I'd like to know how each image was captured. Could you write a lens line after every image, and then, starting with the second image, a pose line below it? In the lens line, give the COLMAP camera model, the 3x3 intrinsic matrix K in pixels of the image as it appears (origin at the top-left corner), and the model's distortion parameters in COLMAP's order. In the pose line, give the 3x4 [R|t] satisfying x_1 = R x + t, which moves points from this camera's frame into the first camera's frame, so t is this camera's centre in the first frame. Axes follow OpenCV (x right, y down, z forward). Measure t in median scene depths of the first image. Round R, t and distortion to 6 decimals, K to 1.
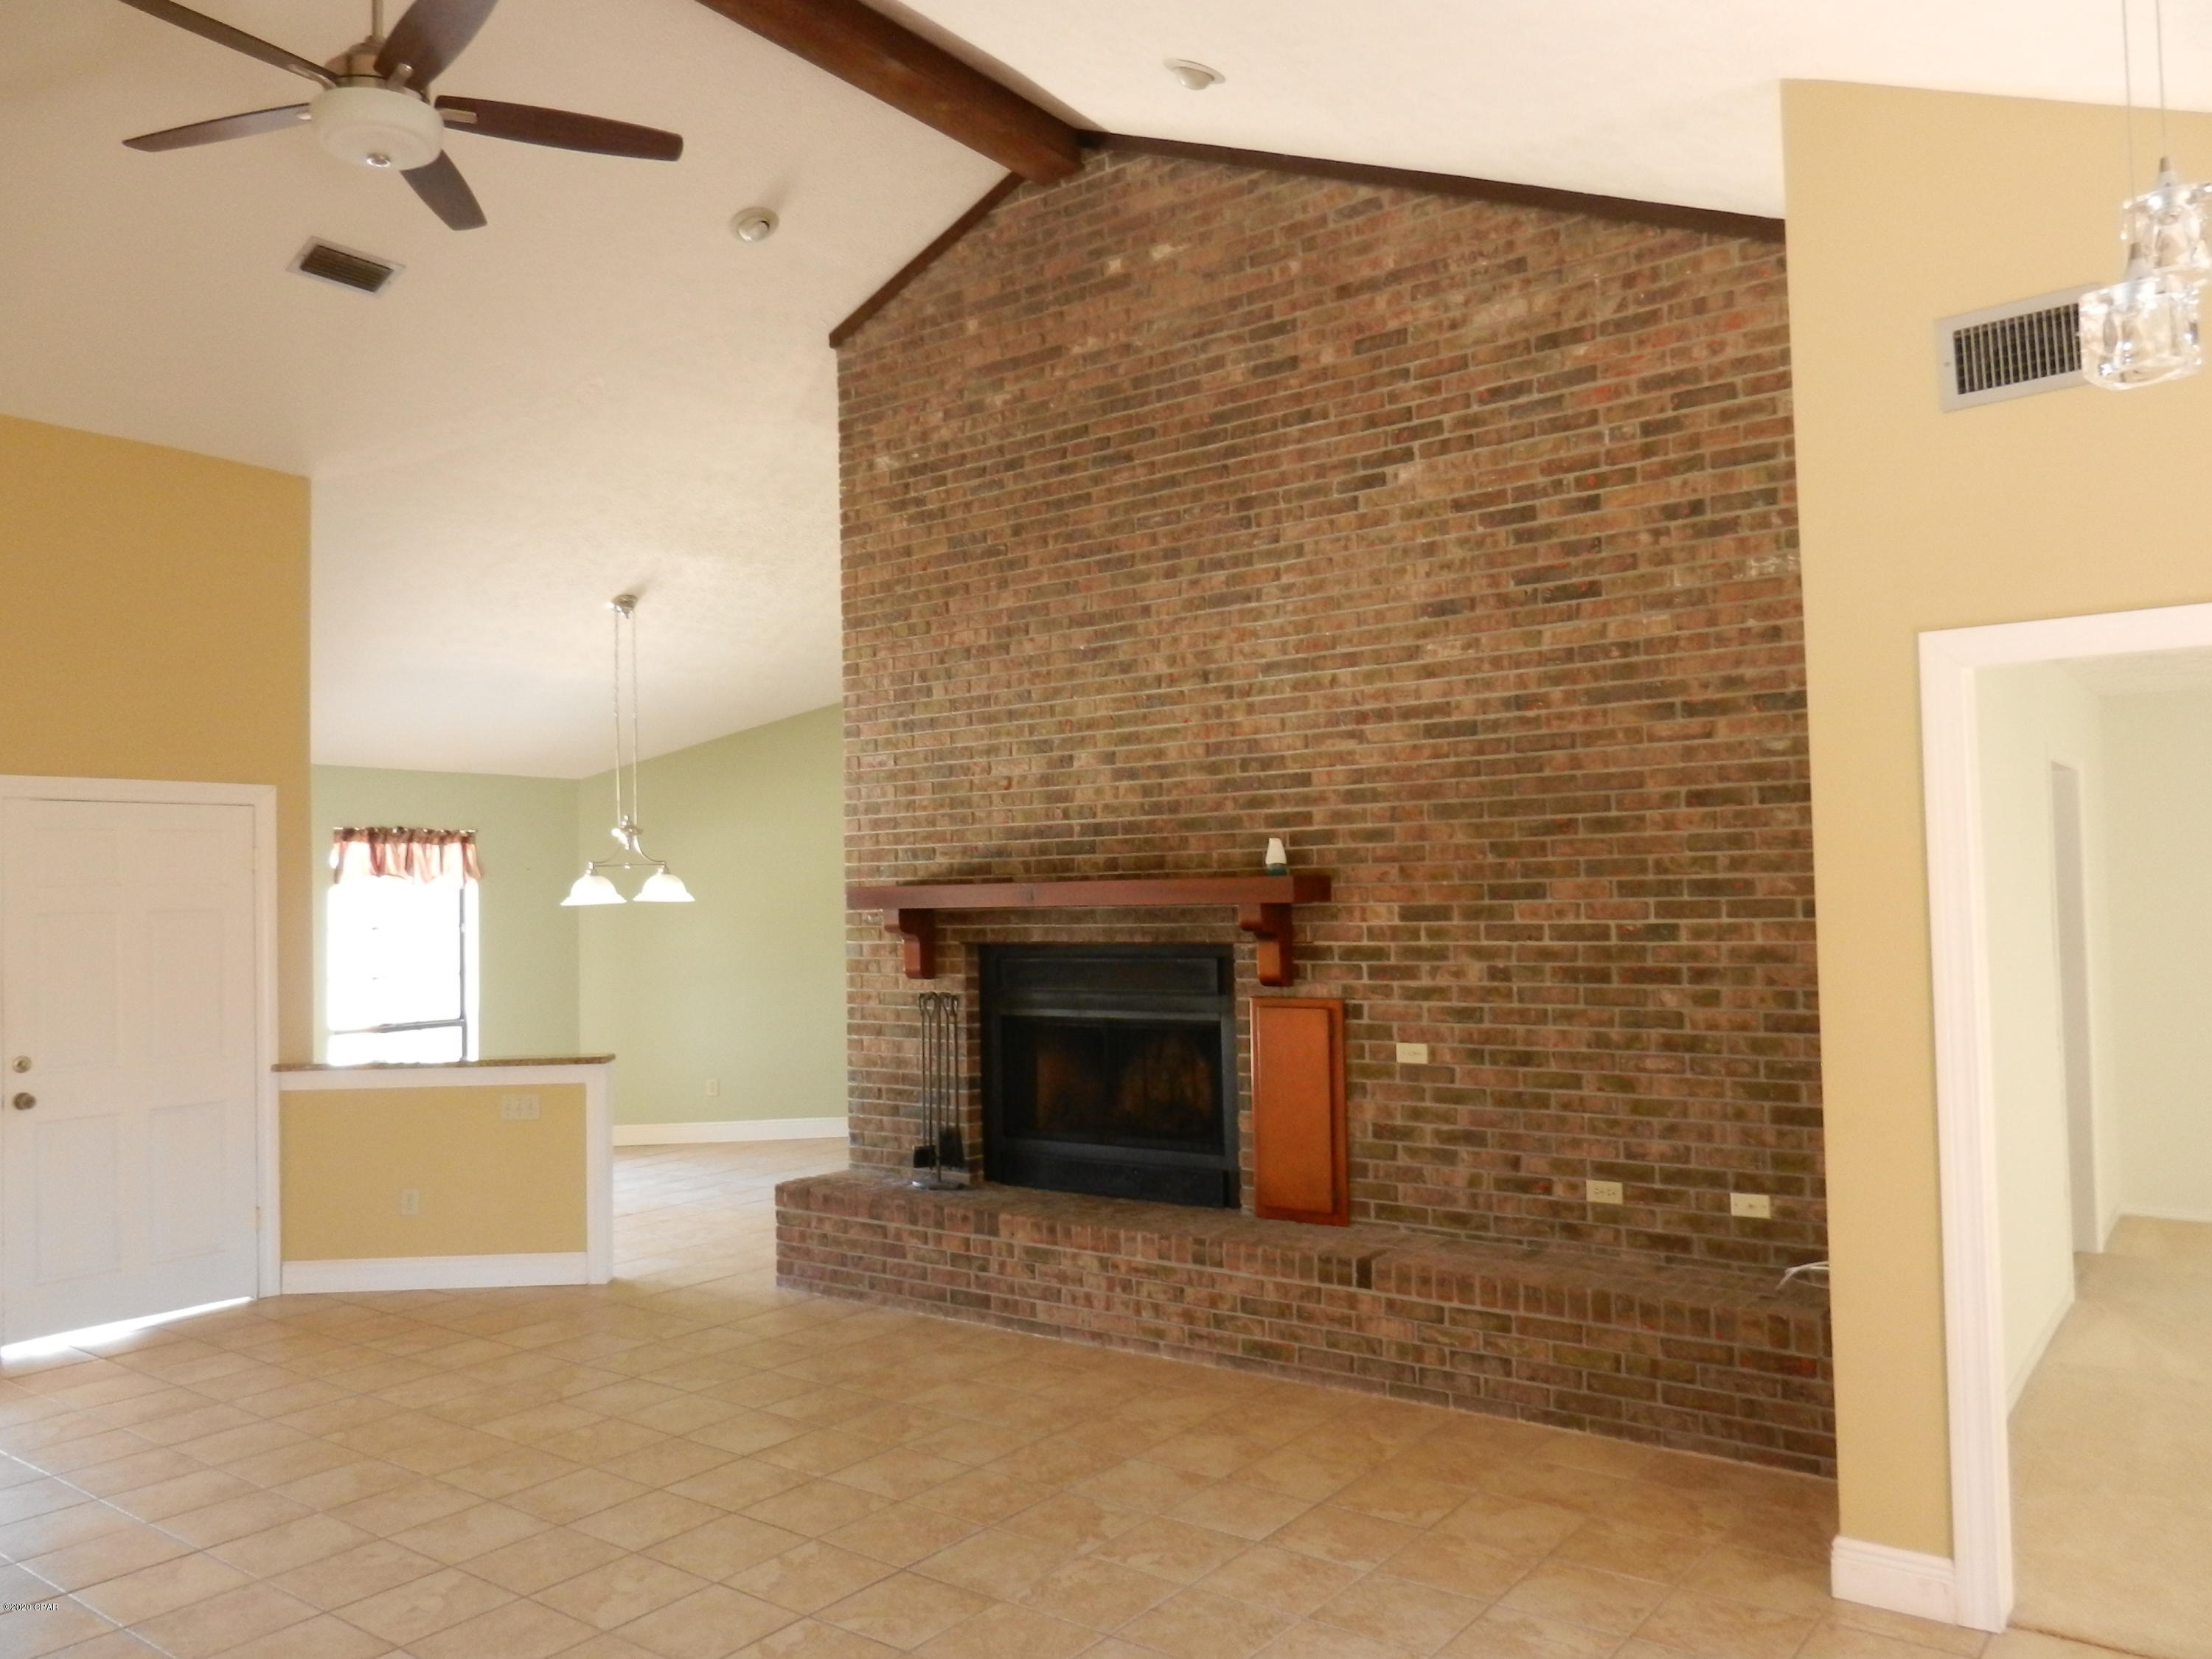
lens RADIAL K [[1615.9, 0, 1095.5], [0, 1615.9, 840.7], [0, 0, 1]] dist [0.005706, -0.000434]
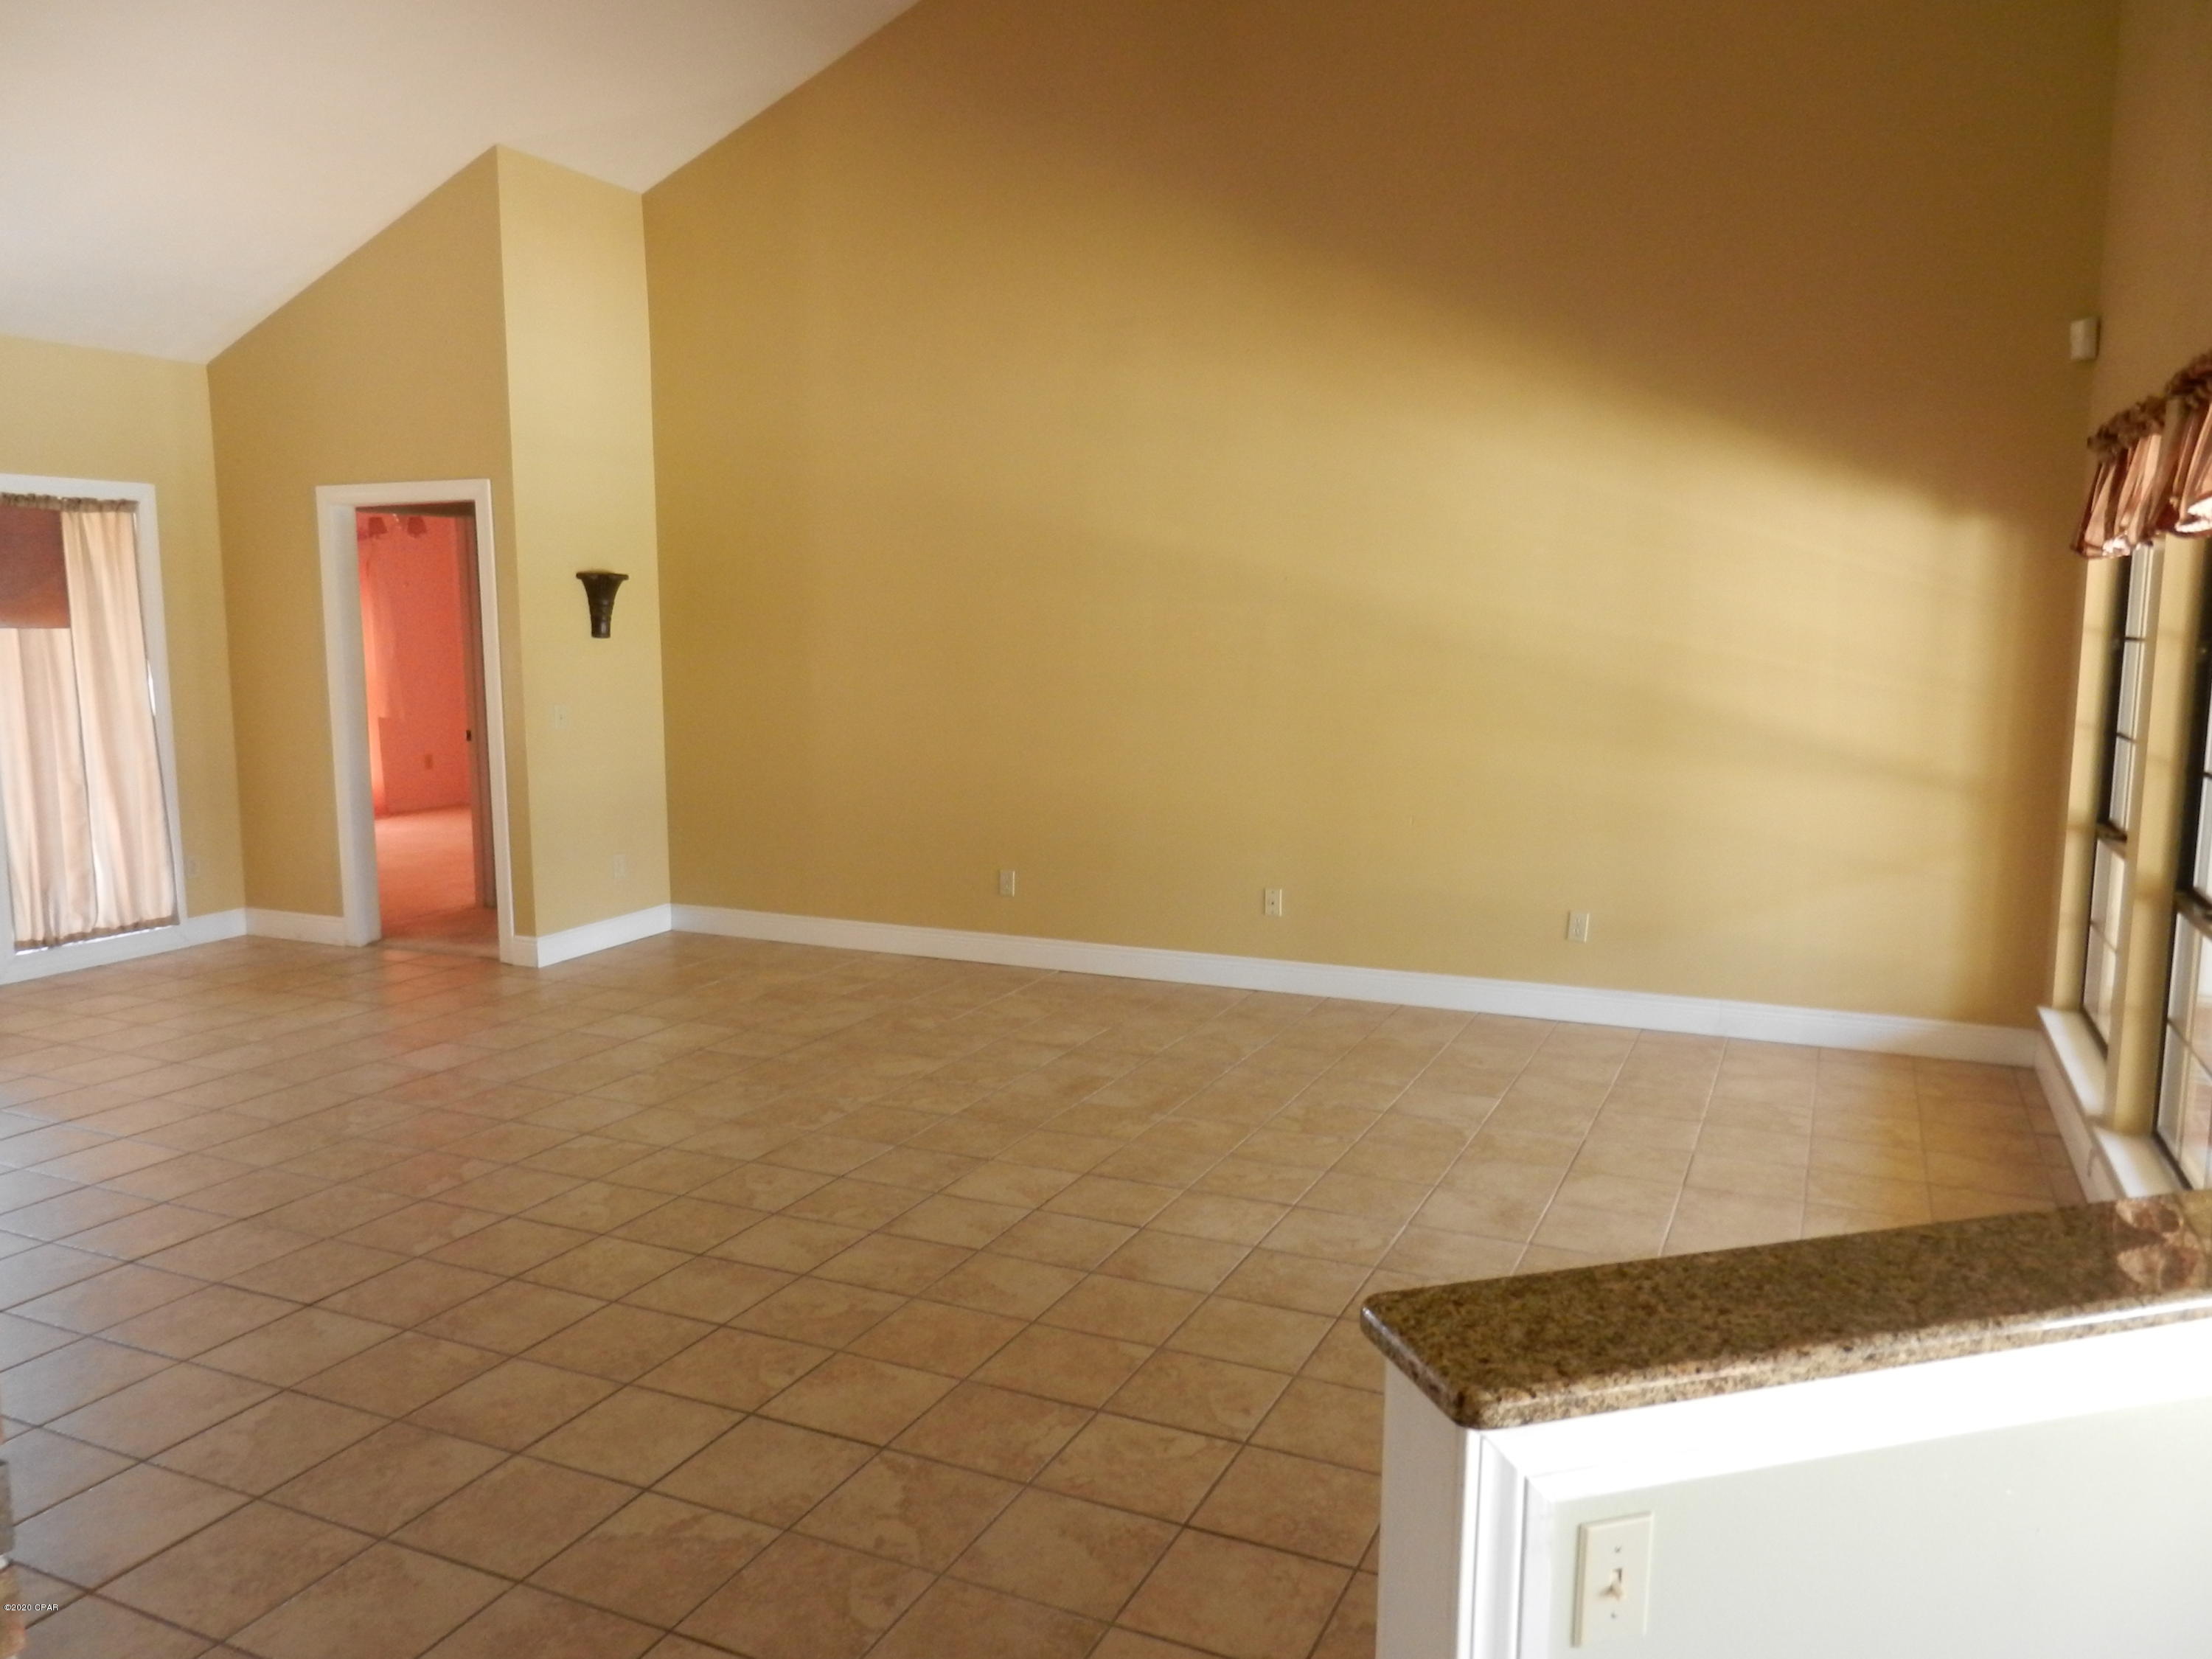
lens RADIAL K [[1615.9, 0, 1101.2], [0, 1615.9, 835.7], [0, 0, 1]] dist [0.005706, -0.000434]
pose [[-0.976544, 0.043702, -0.210834, -0.266776], [0.022551, 0.994559, 0.101703, 0.062505], [0.214132, 0.094563, -0.972217, 1.402288]]
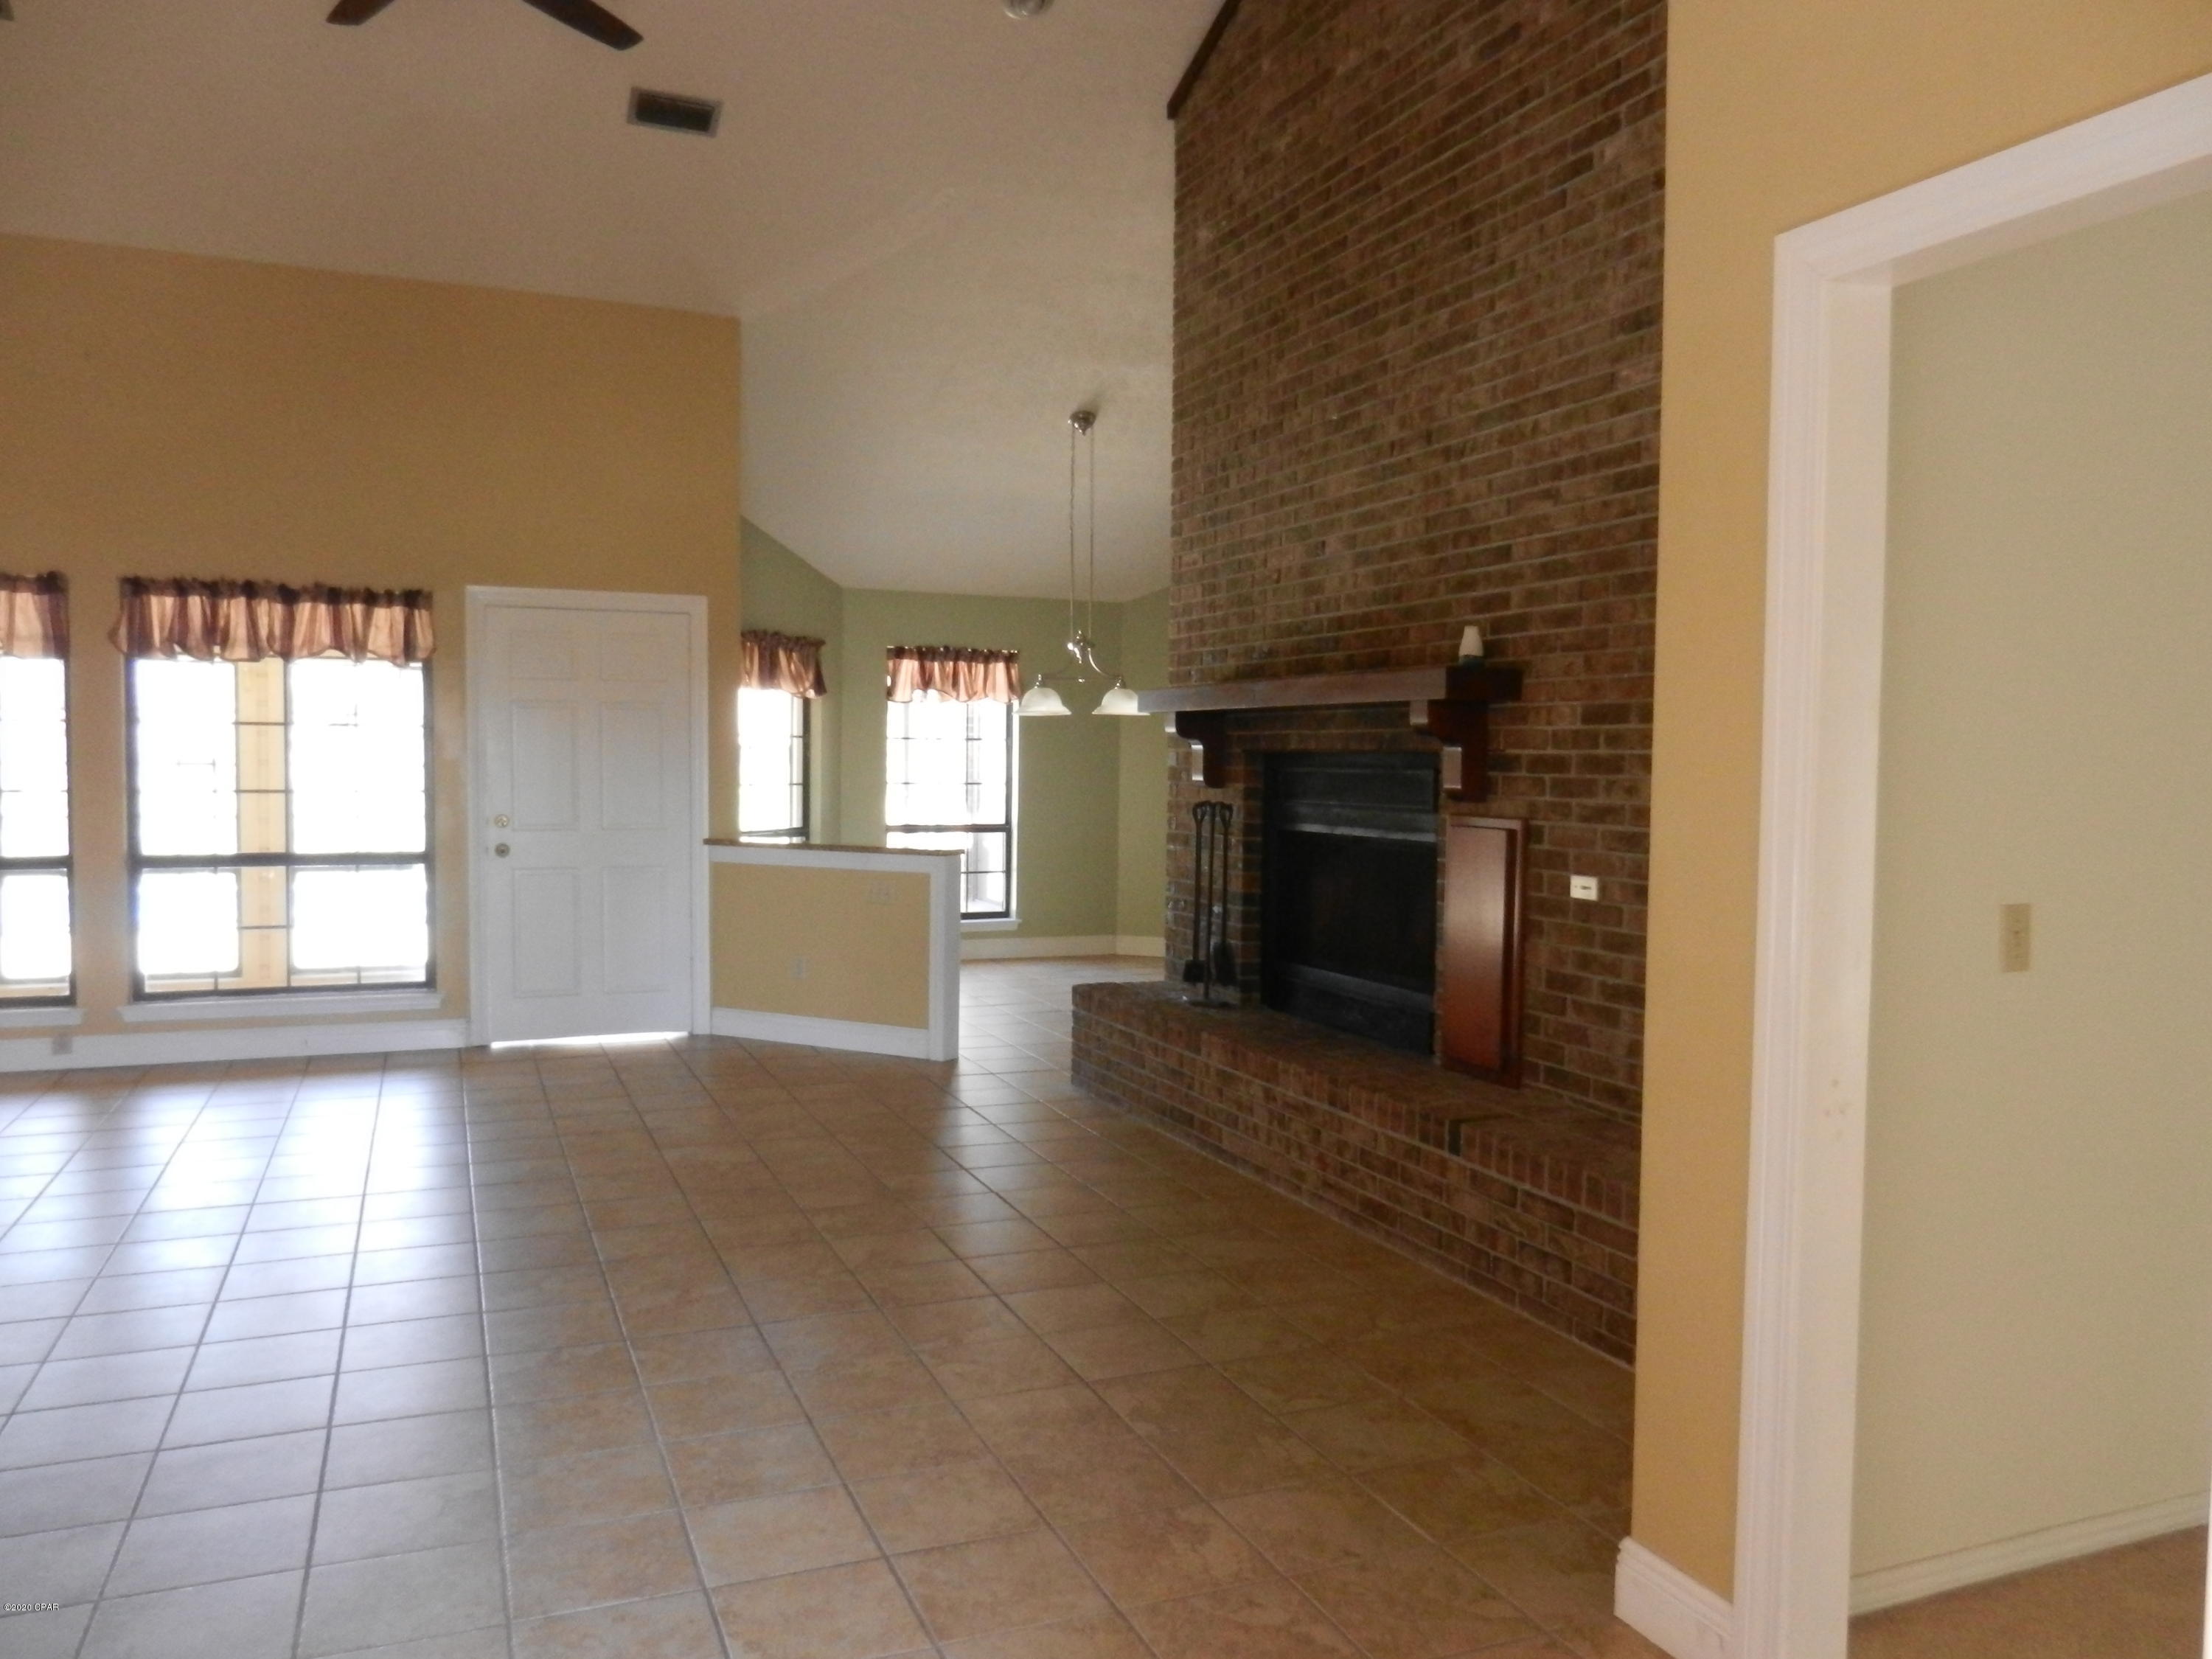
lens RADIAL K [[1615.9, 0, 1090.0], [0, 1615.9, 831.5], [0, 0, 1]] dist [0.005706, -0.000434]
pose [[0.859913, 0.054460, -0.507527, 0.374717], [-0.011381, 0.996091, 0.087601, 0.033741], [0.510314, -0.069553, 0.857171, 0.172694]]
